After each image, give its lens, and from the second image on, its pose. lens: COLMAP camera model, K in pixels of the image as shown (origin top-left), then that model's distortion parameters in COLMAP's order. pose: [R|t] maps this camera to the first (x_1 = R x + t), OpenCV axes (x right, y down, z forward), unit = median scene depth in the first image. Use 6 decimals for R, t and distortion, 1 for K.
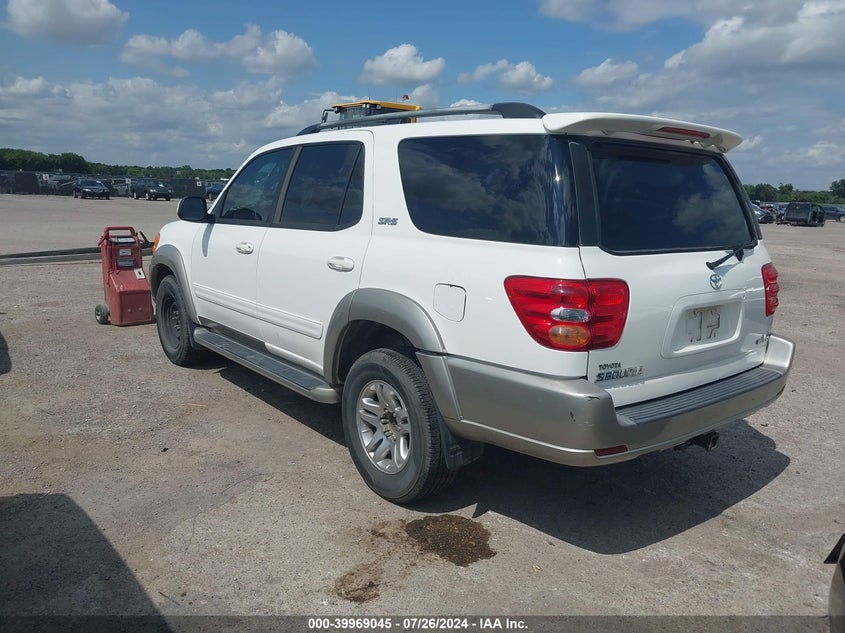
lens RADIAL K [[659.1, 0, 422.5], [0, 659.1, 316.5], [0, 0, 1]] dist [0.002232, 0.000999]
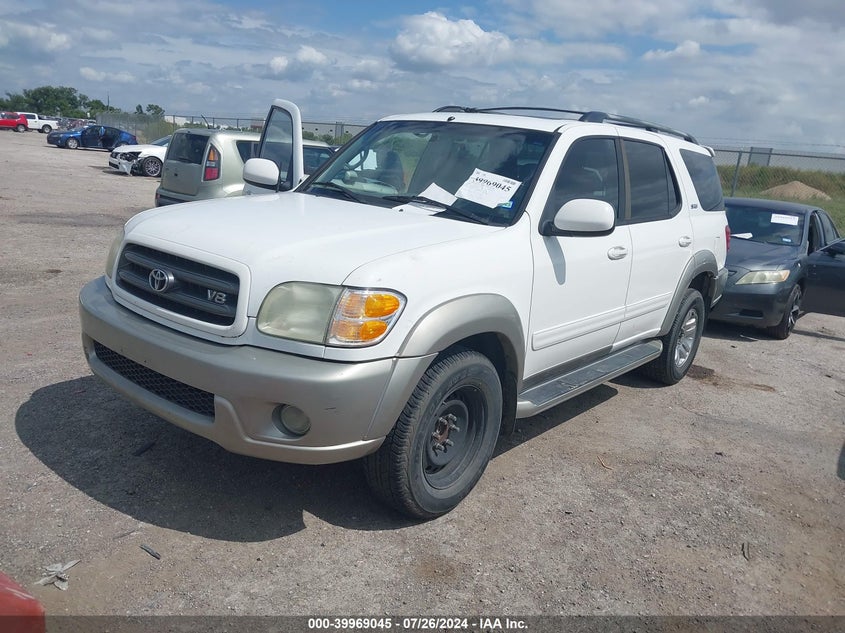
lens RADIAL K [[659.1, 0, 422.5], [0, 659.1, 316.5], [0, 0, 1]] dist [0.002232, 0.000999]
pose [[-0.171316, -0.284890, 0.943127, -1.224718], [0.097926, 0.947615, 0.304034, -0.360936], [-0.980337, 0.144443, -0.134443, 1.565487]]
